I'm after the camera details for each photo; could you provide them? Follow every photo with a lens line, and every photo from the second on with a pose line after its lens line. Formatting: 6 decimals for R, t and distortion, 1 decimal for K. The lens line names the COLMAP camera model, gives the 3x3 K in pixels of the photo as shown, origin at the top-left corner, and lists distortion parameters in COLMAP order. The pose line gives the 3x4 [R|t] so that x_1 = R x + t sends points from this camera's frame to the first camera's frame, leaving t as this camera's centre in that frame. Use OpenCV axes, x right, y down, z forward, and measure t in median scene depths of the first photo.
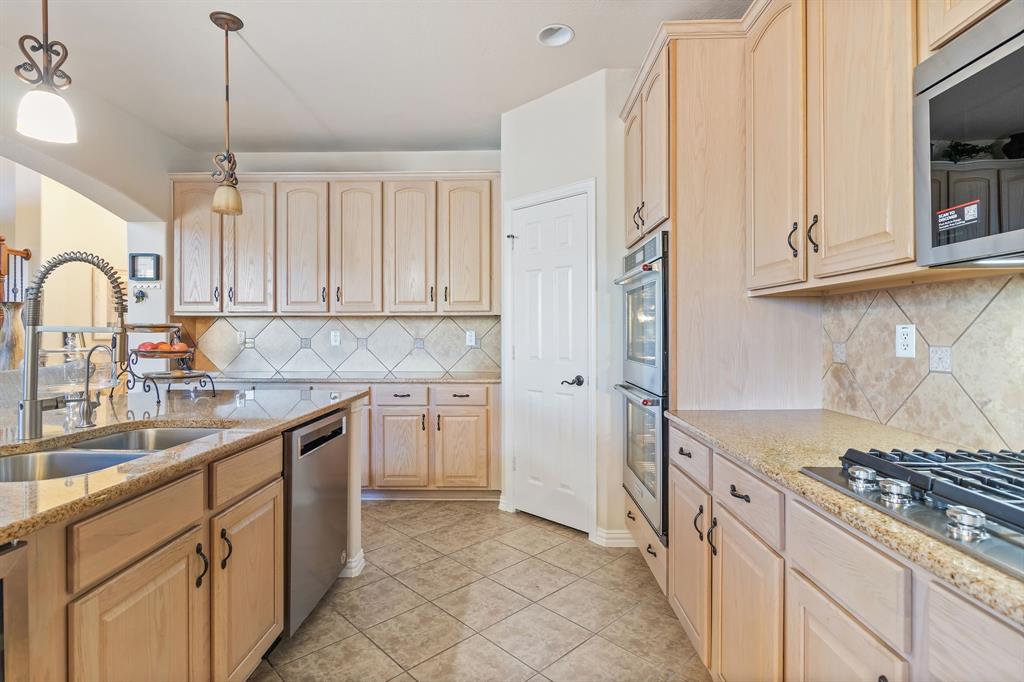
lens RADIAL K [[514.4, 0, 516.8], [0, 514.4, 335.4], [0, 0, 1]] dist [0.000179, -0.000049]
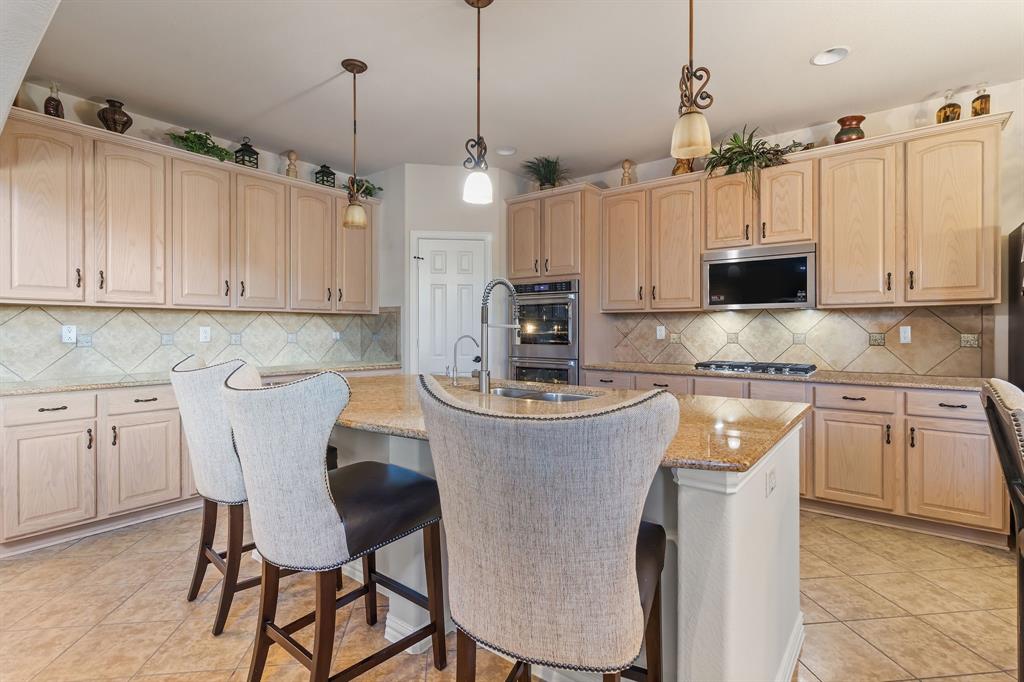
lens RADIAL K [[495.1, 0, 517.2], [0, 495.1, 328.9], [0, 0, 1]] dist [0.002133, 0.000956]
pose [[0.600361, 0.001852, 0.799727, -0.517880], [0.001529, 0.999993, -0.003464, 0.001201], [-0.799727, 0.003302, 0.600354, -0.002777]]
